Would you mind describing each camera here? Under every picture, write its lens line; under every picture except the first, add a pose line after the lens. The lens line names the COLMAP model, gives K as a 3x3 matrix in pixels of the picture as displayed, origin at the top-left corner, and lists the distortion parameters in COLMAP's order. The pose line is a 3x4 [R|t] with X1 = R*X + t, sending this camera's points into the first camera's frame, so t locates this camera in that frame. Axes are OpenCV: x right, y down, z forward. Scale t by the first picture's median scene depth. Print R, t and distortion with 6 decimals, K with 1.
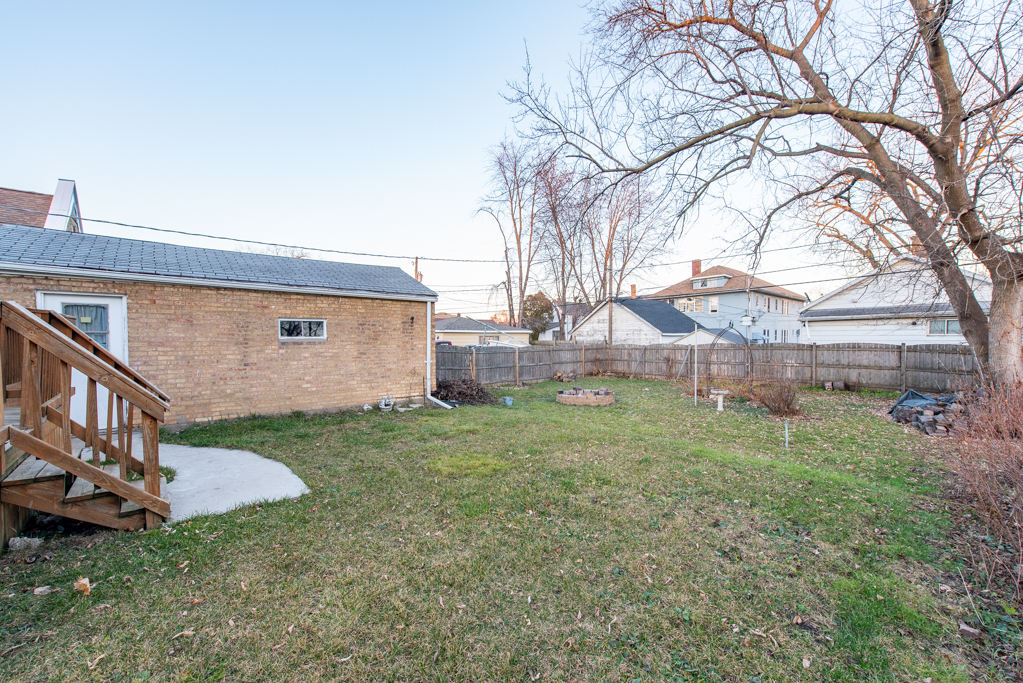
lens RADIAL K [[407.7, 0, 508.3], [0, 407.7, 354.5], [0, 0, 1]] dist [-0.000270, -0.000165]
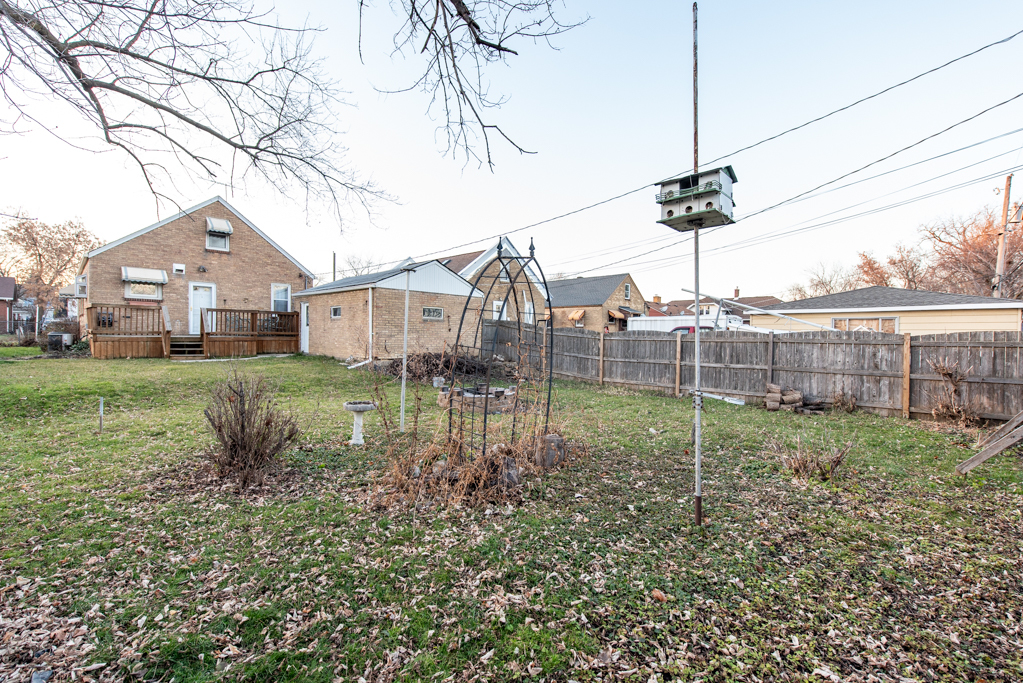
lens RADIAL K [[464.3, 0, 513.6], [0, 464.3, 340.0], [0, 0, 1]] dist [0.001835, 0.000134]
pose [[0.032092, 0.021718, -0.999249, 1.423286], [-0.043176, 0.998861, 0.020323, -0.012522], [0.998552, 0.042491, 0.032994, 1.557438]]
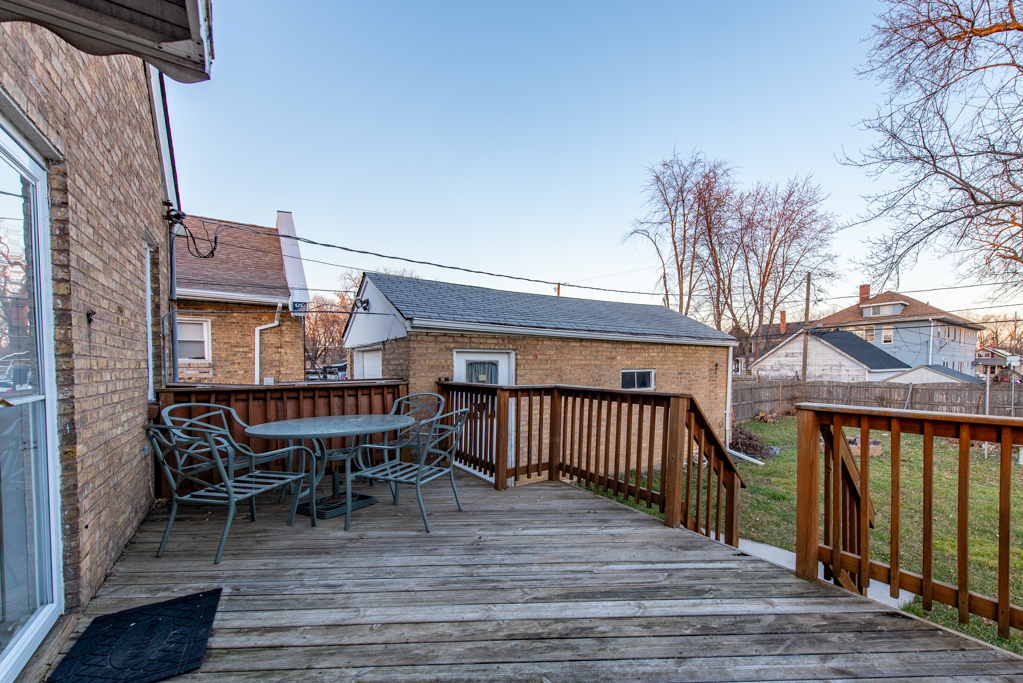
lens RADIAL K [[436.6, 0, 572.1], [0, 436.6, 382.9], [0, 0, 1]] dist [-0.015670, -0.000399]
pose [[0.998941, 0.004331, -0.045803, -0.549335], [-0.004080, 0.999976, 0.005568, -0.055947], [0.045826, -0.005375, 0.998935, 0.004598]]
